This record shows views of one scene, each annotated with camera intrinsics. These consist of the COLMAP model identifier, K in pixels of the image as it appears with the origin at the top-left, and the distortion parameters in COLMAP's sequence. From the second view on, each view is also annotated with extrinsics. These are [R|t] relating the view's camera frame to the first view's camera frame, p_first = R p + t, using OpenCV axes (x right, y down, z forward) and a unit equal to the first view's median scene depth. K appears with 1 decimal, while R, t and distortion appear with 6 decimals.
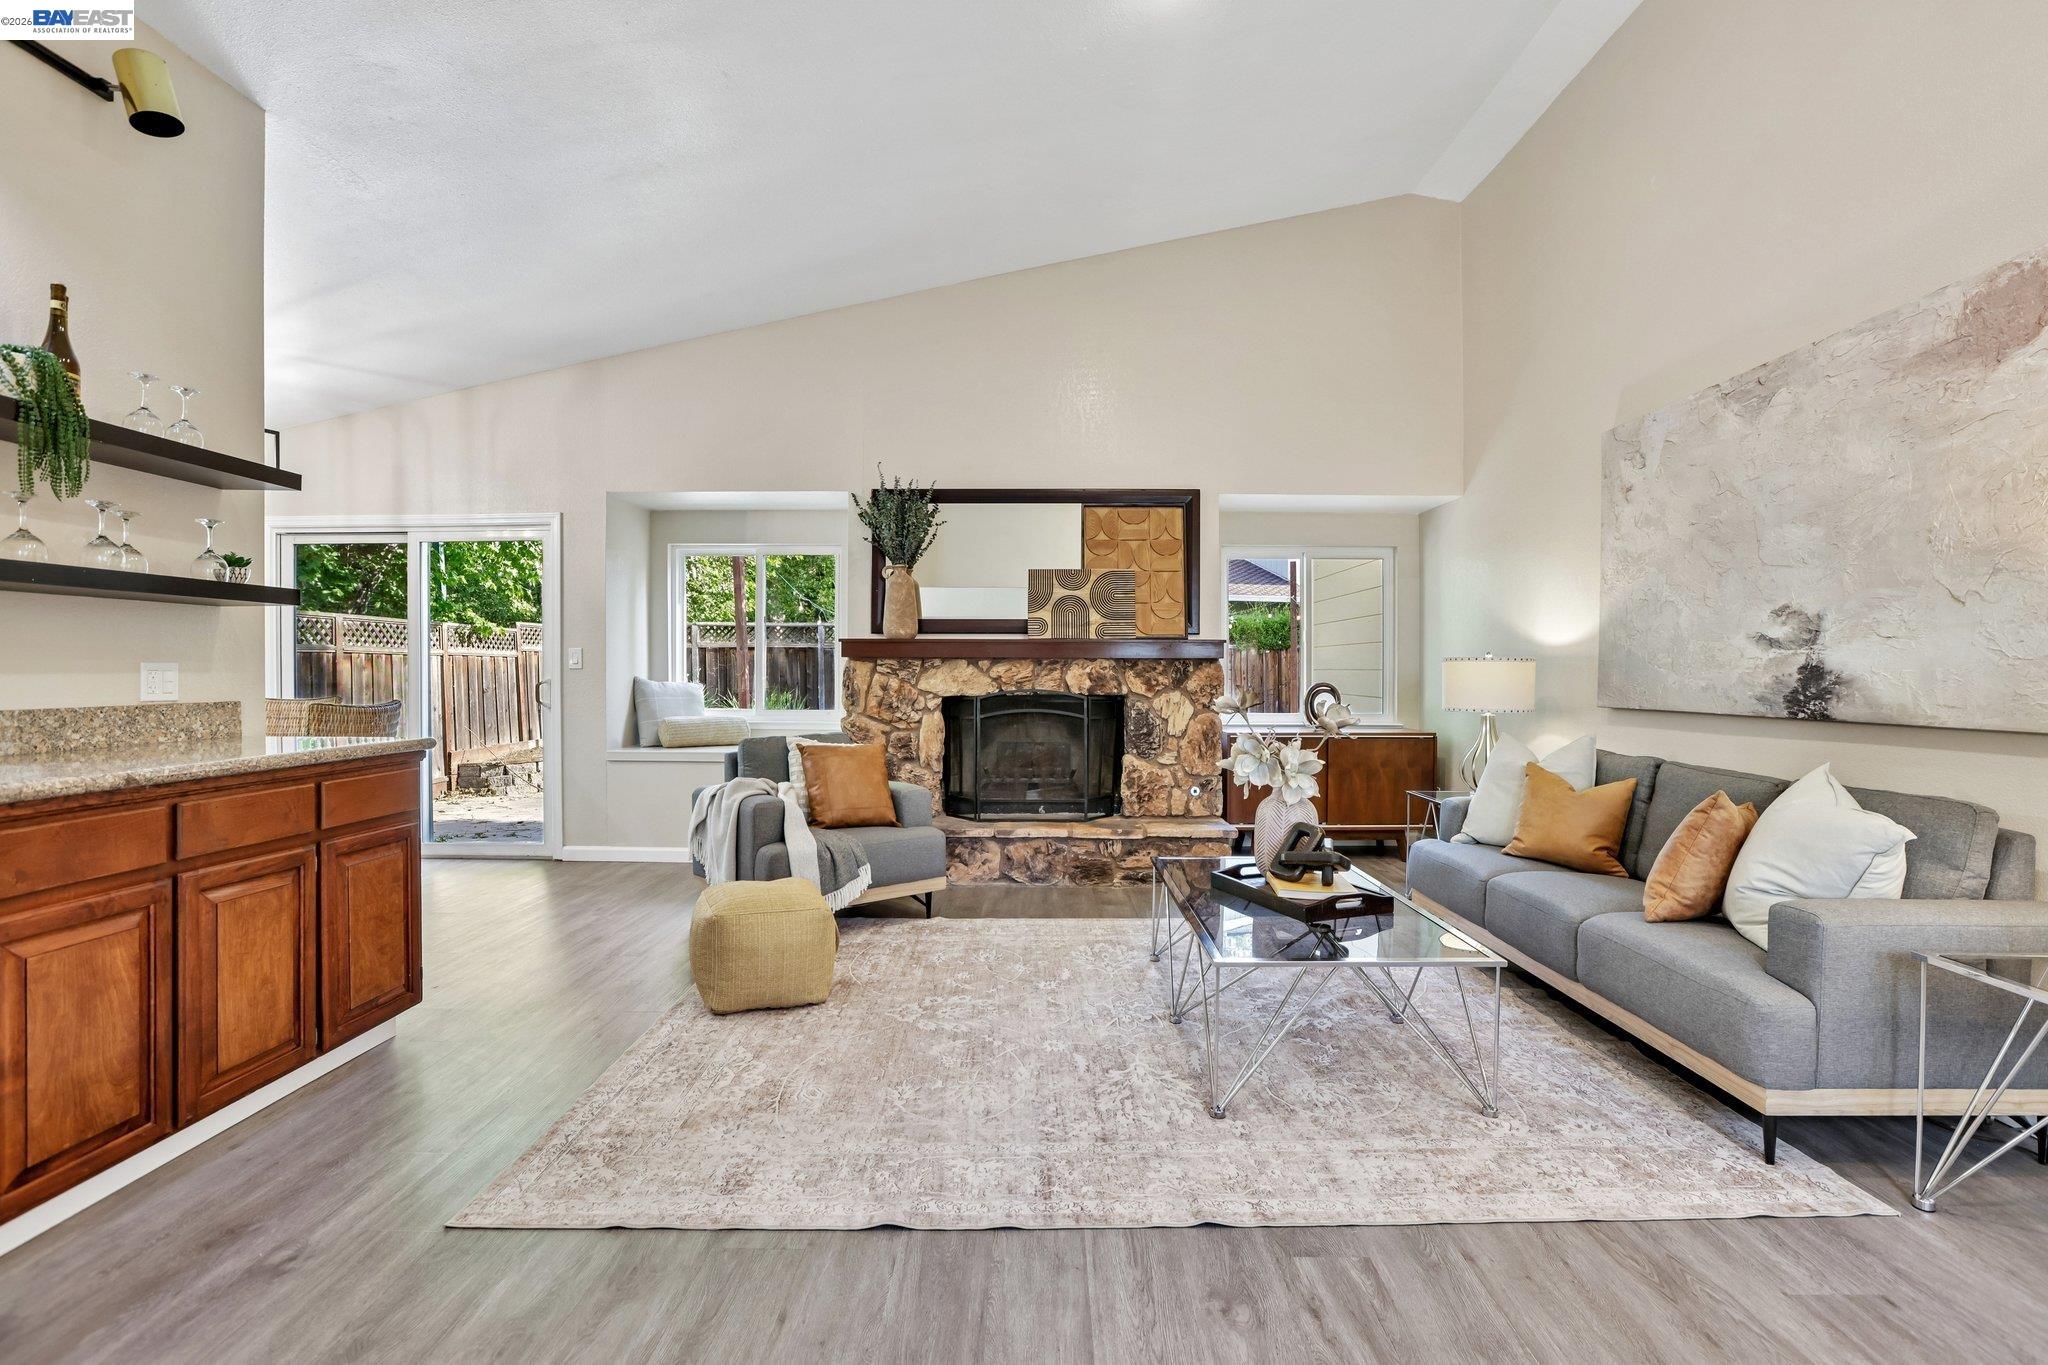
lens RADIAL K [[939.0, 0, 1043.8], [0, 939.0, 682.9], [0, 0, 1]] dist [-0.052516, 0.016151]
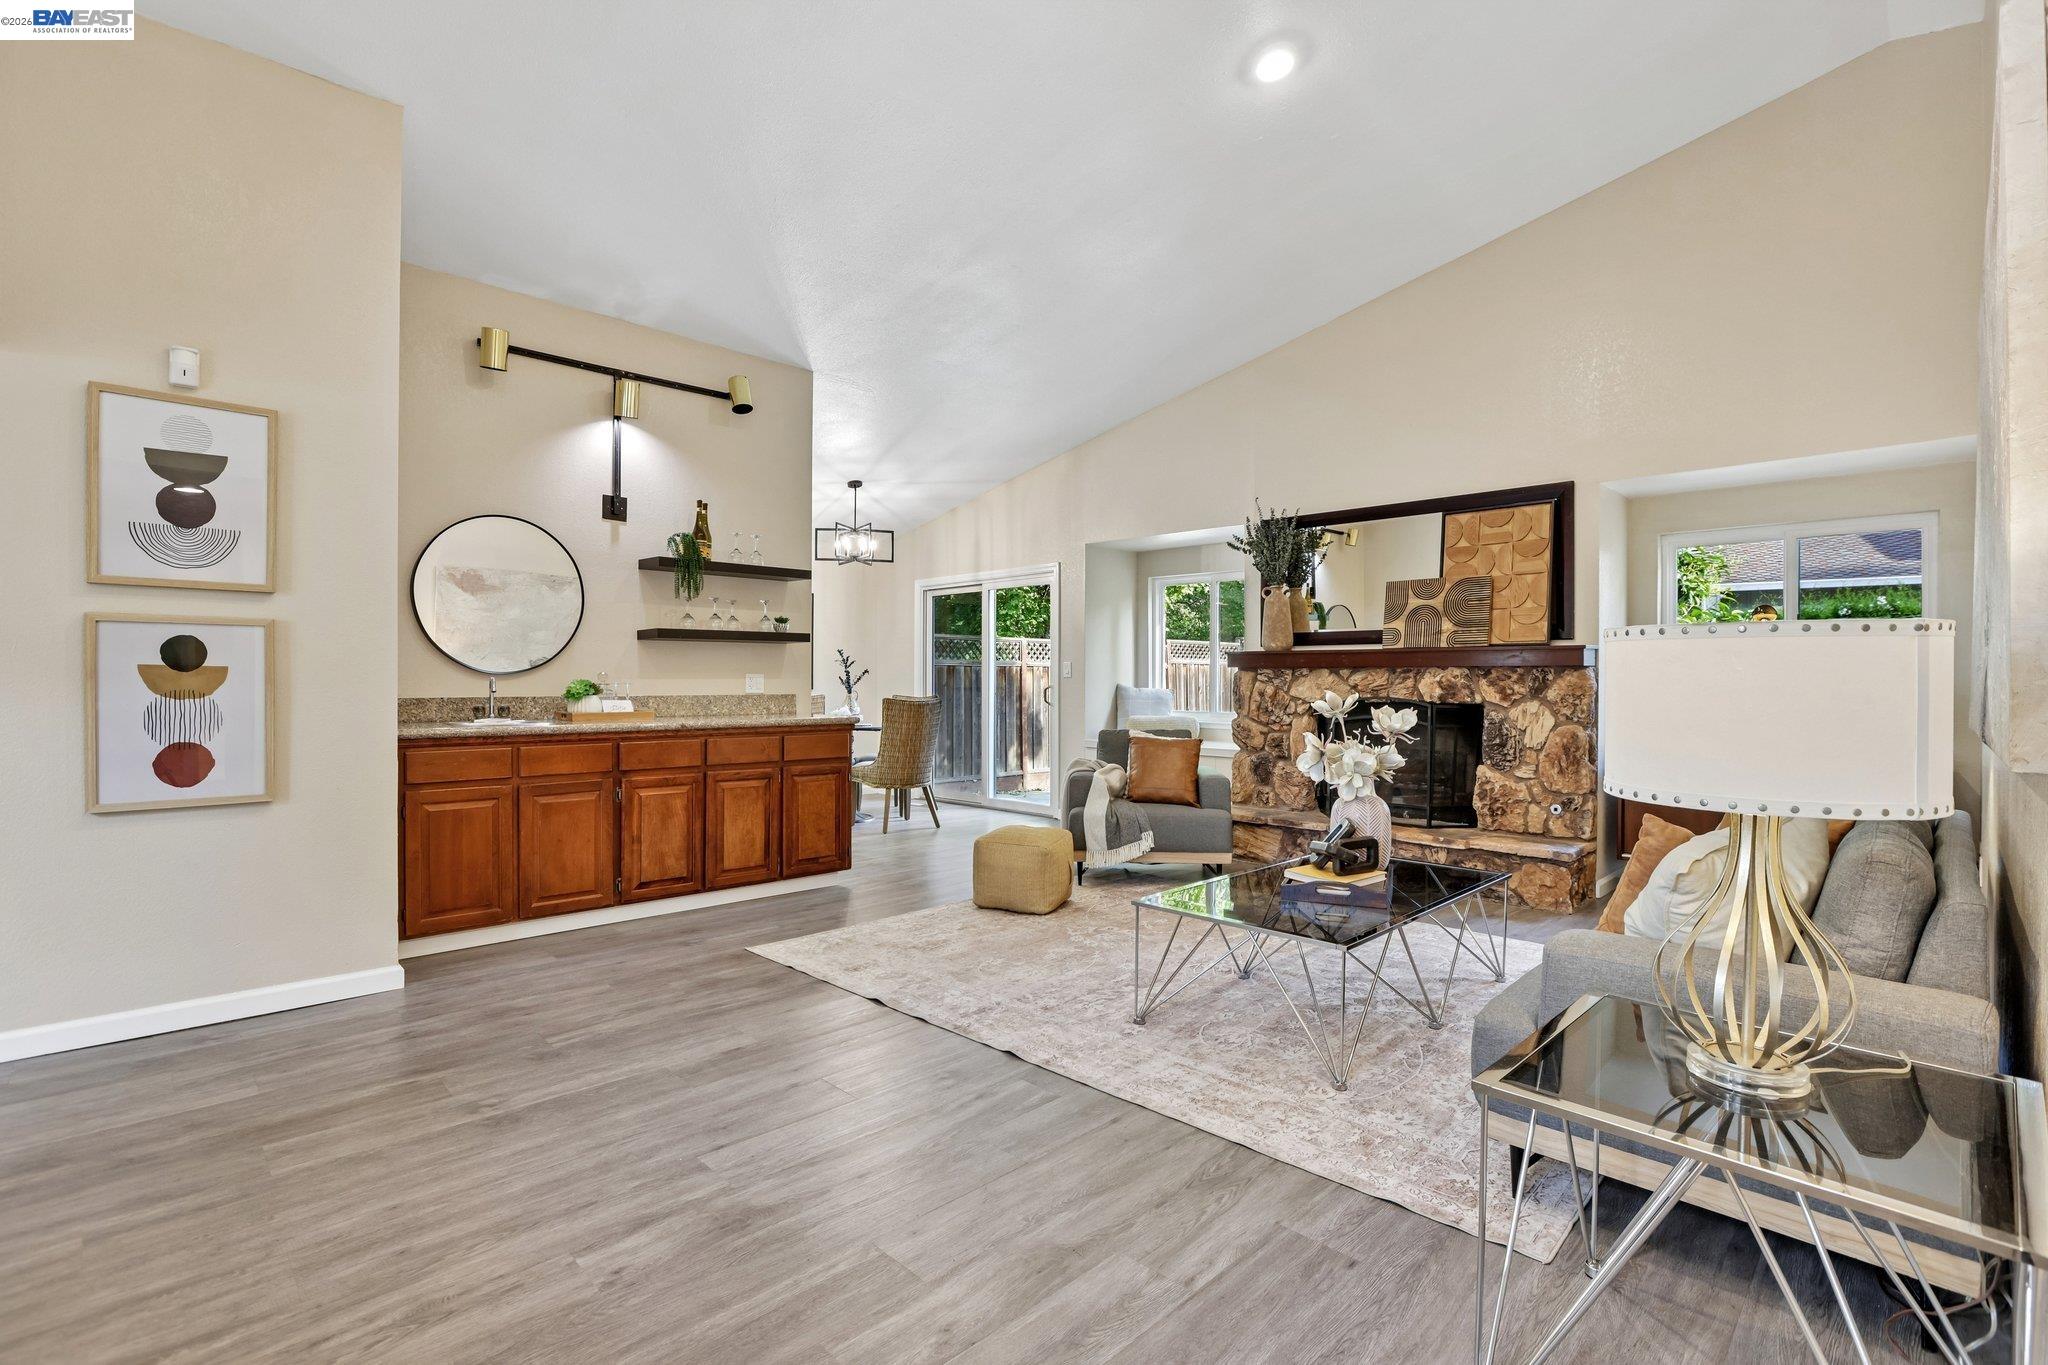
lens RADIAL K [[939.0, 0, 1018.2], [0, 939.0, 673.6], [0, 0, 1]] dist [-0.052516, 0.016151]
pose [[0.707778, -0.003770, -0.706425, 0.429471], [-0.010684, 0.999814, -0.016040, 0.002103], [0.706354, 0.018901, 0.707606, -0.018994]]
